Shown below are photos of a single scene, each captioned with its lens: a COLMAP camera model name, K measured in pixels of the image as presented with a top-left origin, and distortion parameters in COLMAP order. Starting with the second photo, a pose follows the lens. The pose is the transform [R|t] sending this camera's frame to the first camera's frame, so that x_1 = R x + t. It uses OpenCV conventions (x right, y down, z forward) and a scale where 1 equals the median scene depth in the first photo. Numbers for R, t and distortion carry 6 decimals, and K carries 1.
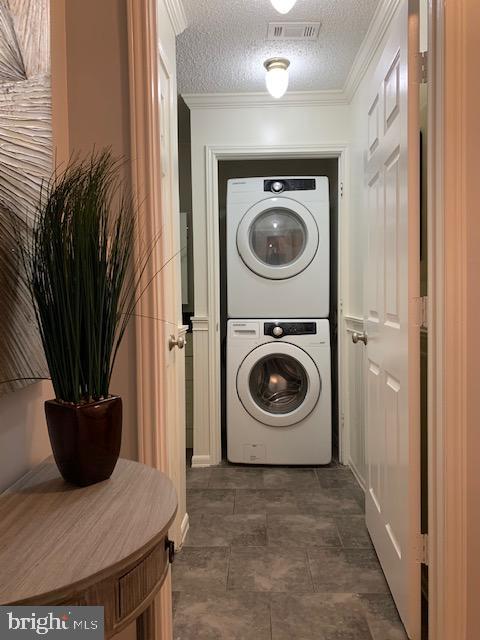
lens RADIAL K [[483.1, 0, 240.0], [0, 483.1, 320.0], [0, 0, 1]] dist [0.063915, -0.109589]
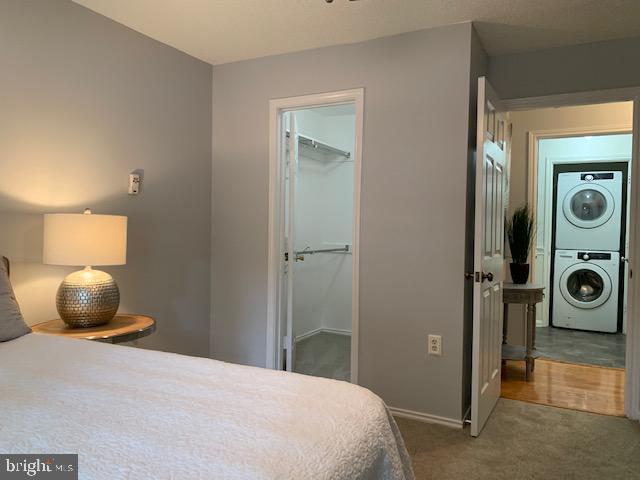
lens RADIAL K [[483.1, 0, 320.0], [0, 483.1, 240.0], [0, 0, 1]] dist [0.063915, -0.109589]
pose [[0.894552, 0.038635, -0.445291, -0.002753], [-0.050152, 0.998642, -0.014106, 0.034546], [0.444141, 0.034951, 0.895275, -1.073744]]
